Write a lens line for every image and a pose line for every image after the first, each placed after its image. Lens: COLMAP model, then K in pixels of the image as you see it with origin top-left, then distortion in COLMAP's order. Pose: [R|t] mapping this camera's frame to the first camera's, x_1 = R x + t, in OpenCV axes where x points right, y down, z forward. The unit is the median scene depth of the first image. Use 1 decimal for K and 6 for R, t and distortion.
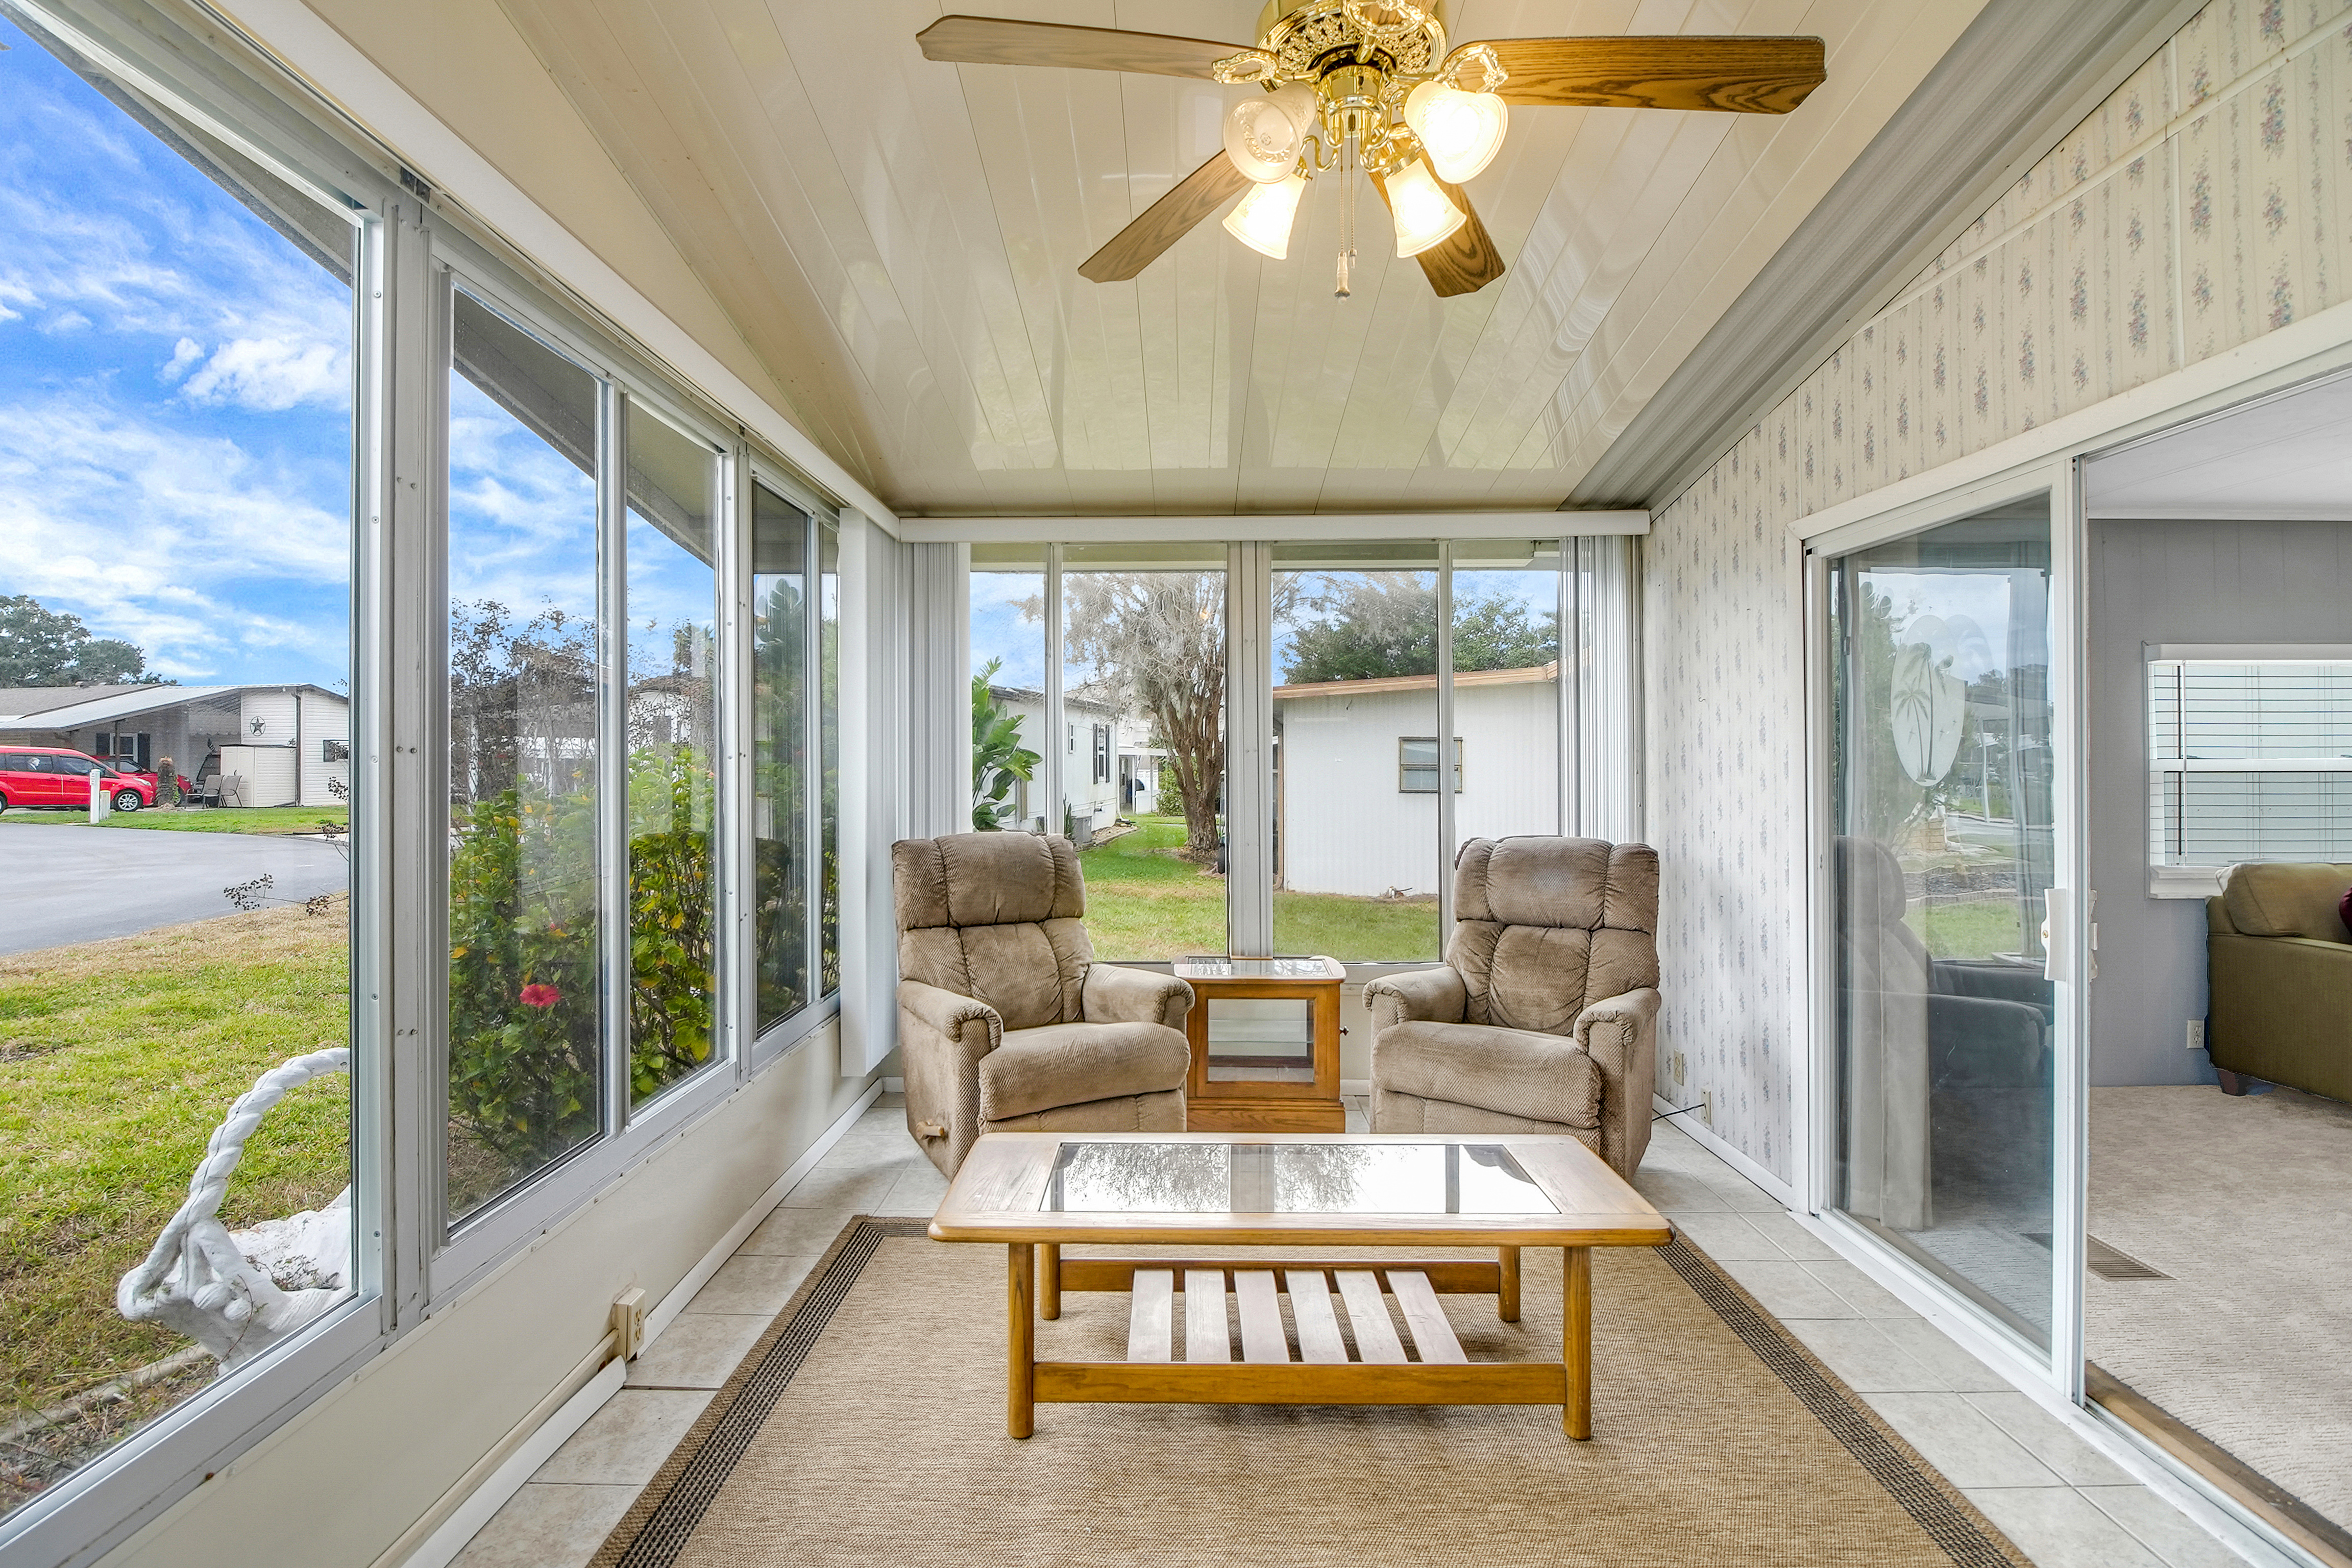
lens RADIAL K [[1116.3, 0, 1169.5], [0, 1116.3, 757.0], [0, 0, 1]] dist [-0.000466, -0.020453]
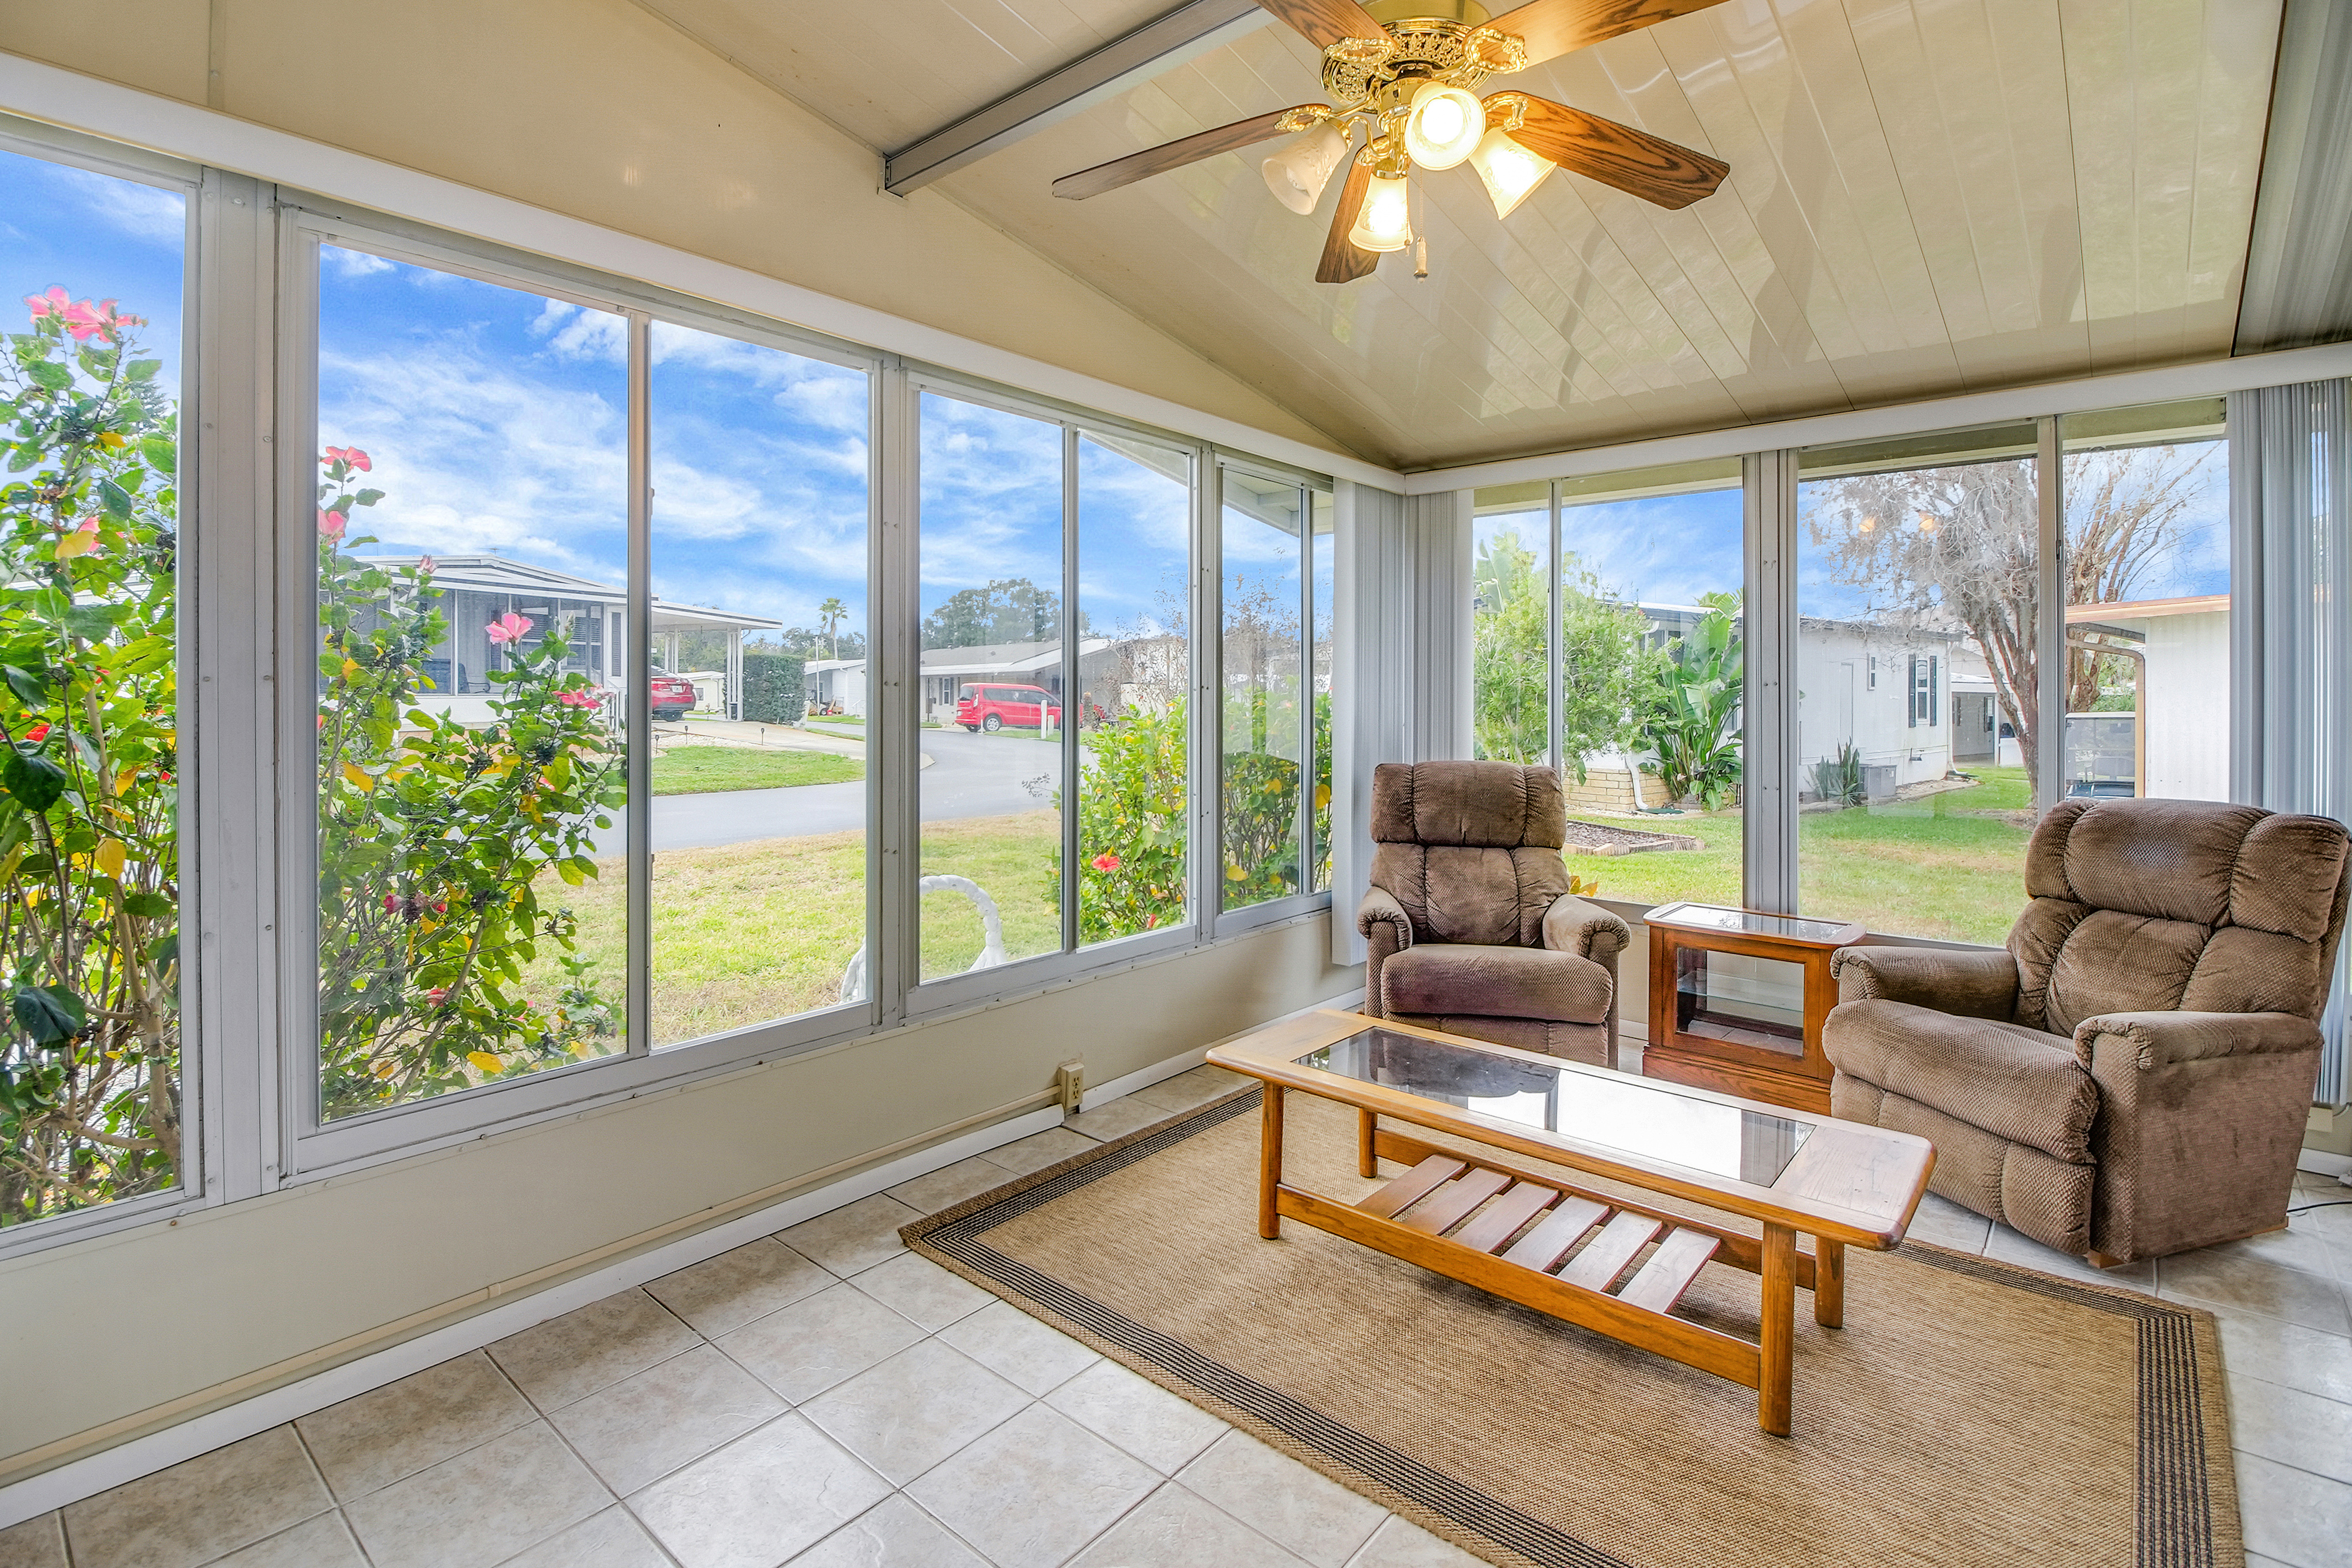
lens RADIAL K [[1115.5, 0, 1145.2], [0, 1115.5, 717.4], [0, 0, 1]] dist [-0.000731, -0.012724]
pose [[0.758163, 0.017966, -0.651818, 0.316741], [-0.004205, 0.999734, 0.022665, 0.003050], [0.652052, -0.014443, 0.758037, -0.011487]]
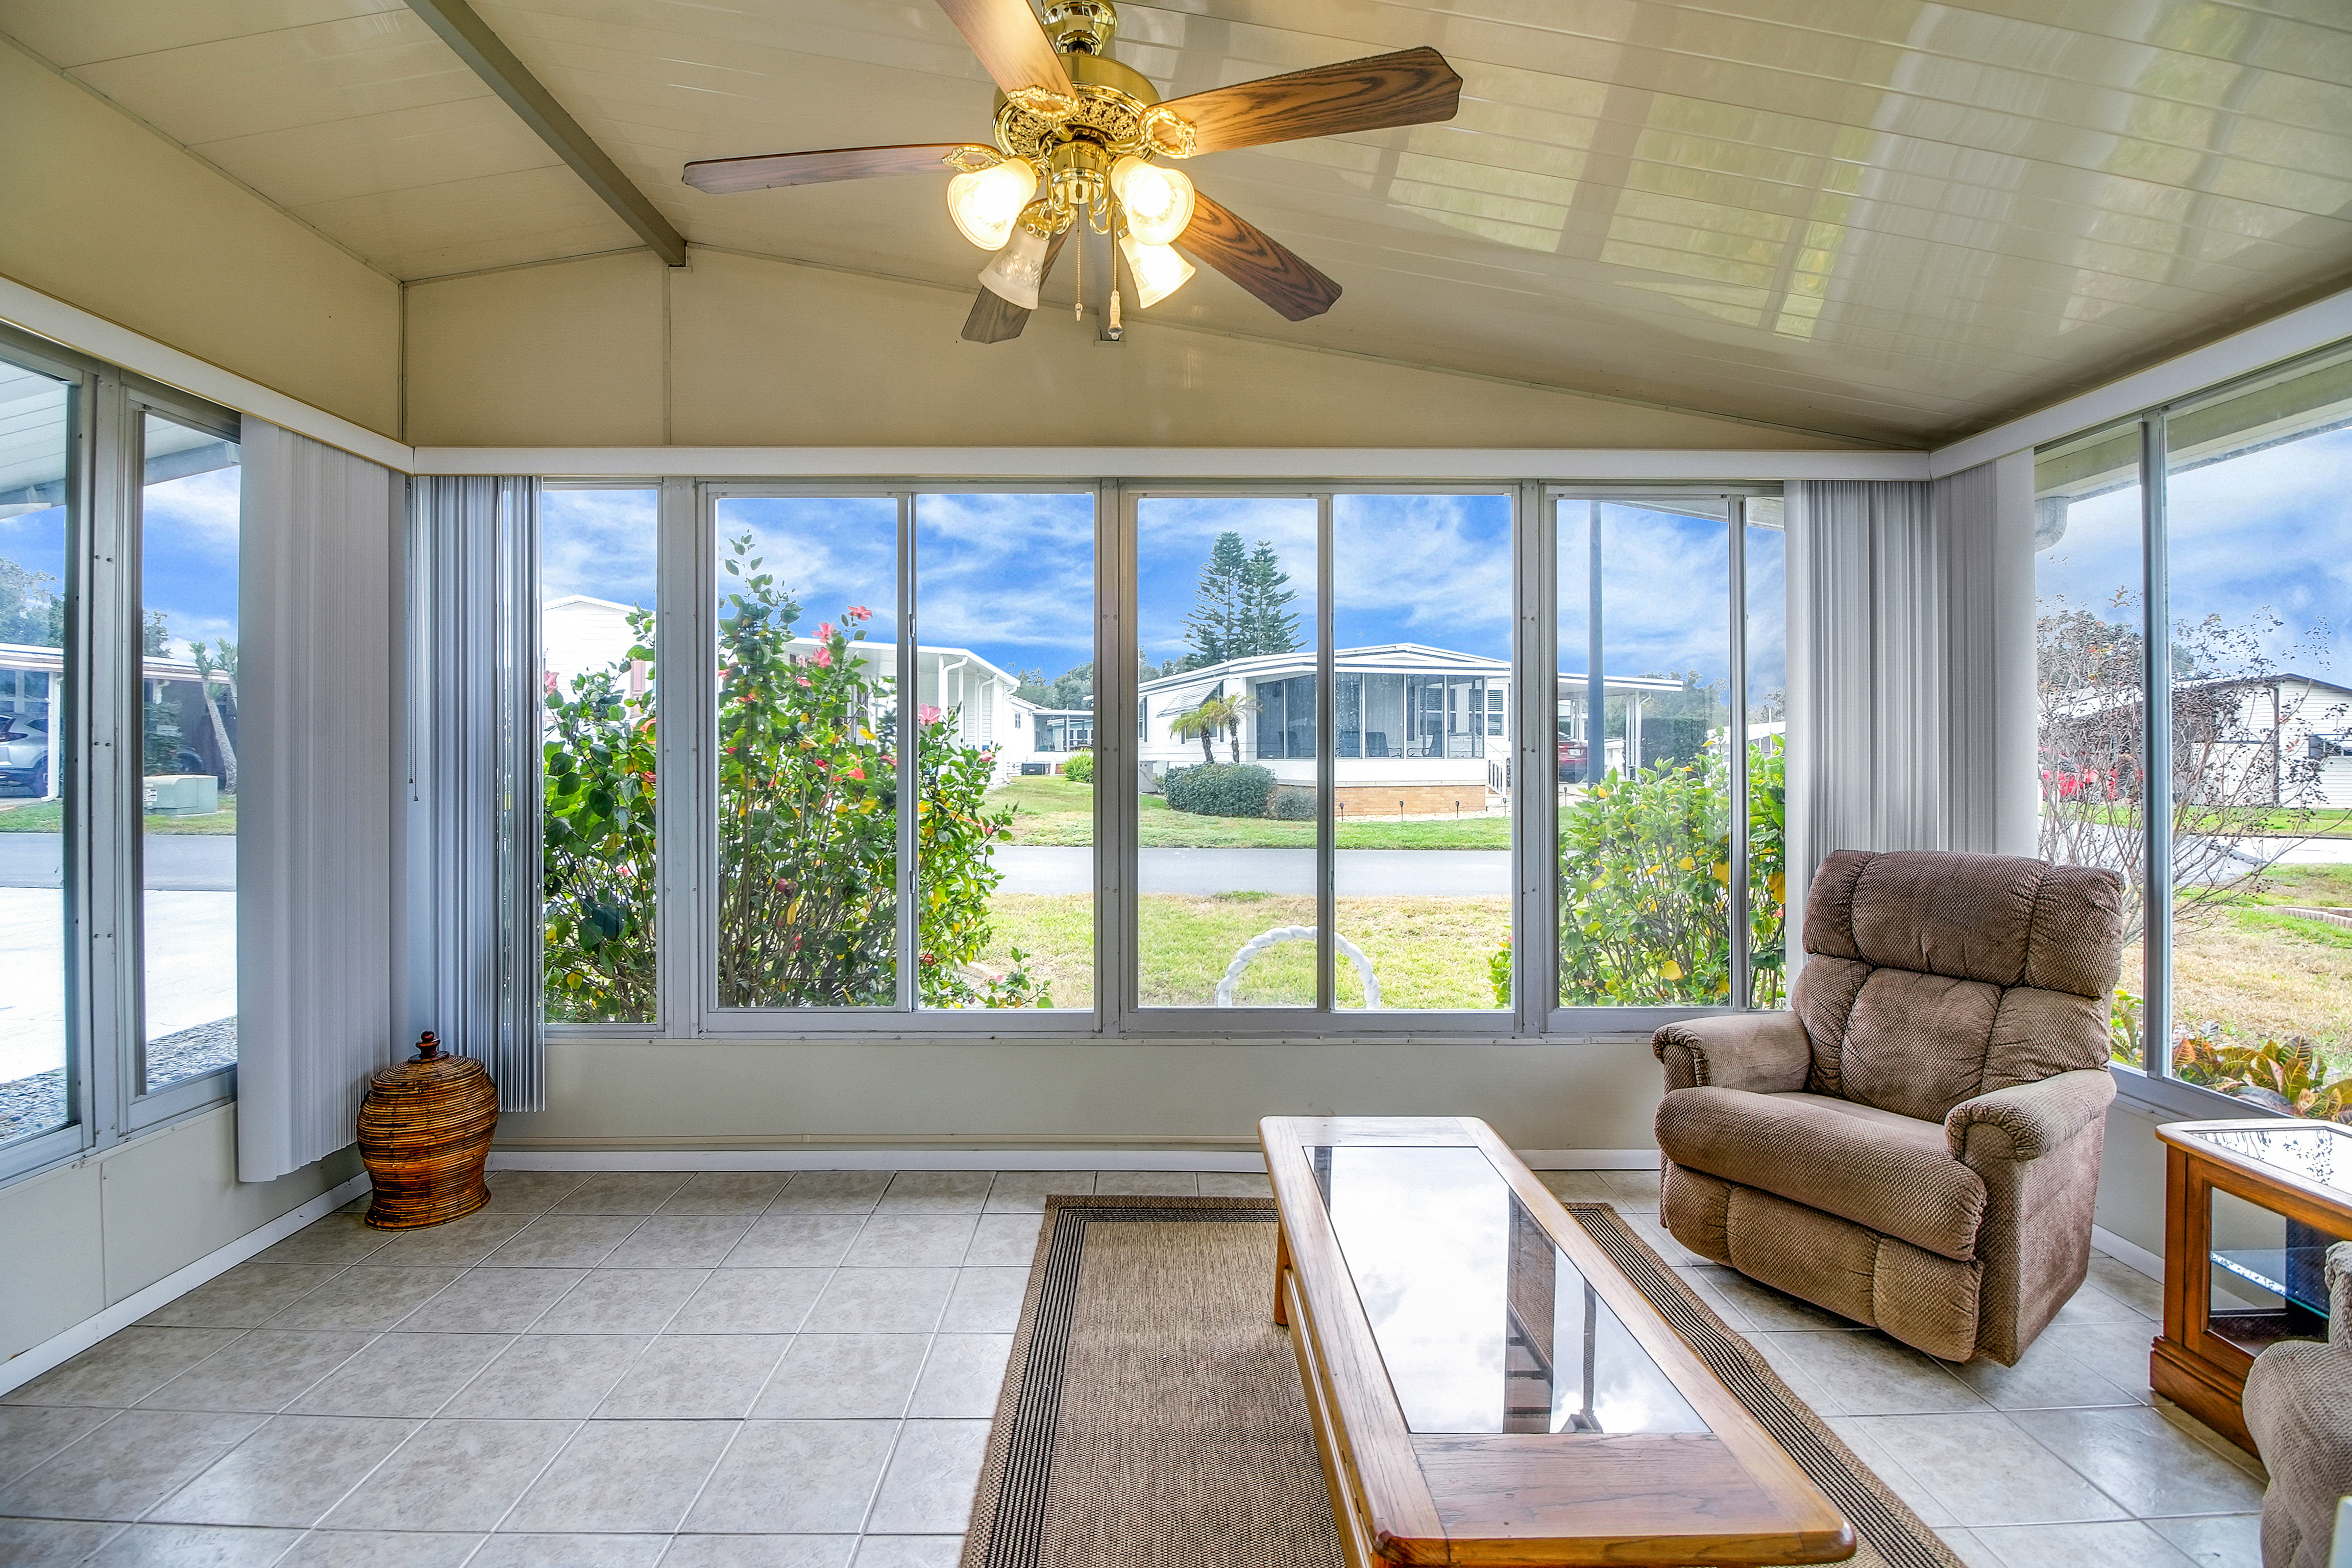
lens RADIAL K [[1066.8, 0, 1172.2], [0, 1066.8, 769.4], [0, 0, 1]] dist [-0.002508, -0.008752]
pose [[0.015636, 0.012988, -0.999793, 0.564053], [0.001578, 0.999914, 0.013015, 0.002244], [0.999877, -0.001781, 0.015614, 0.489640]]
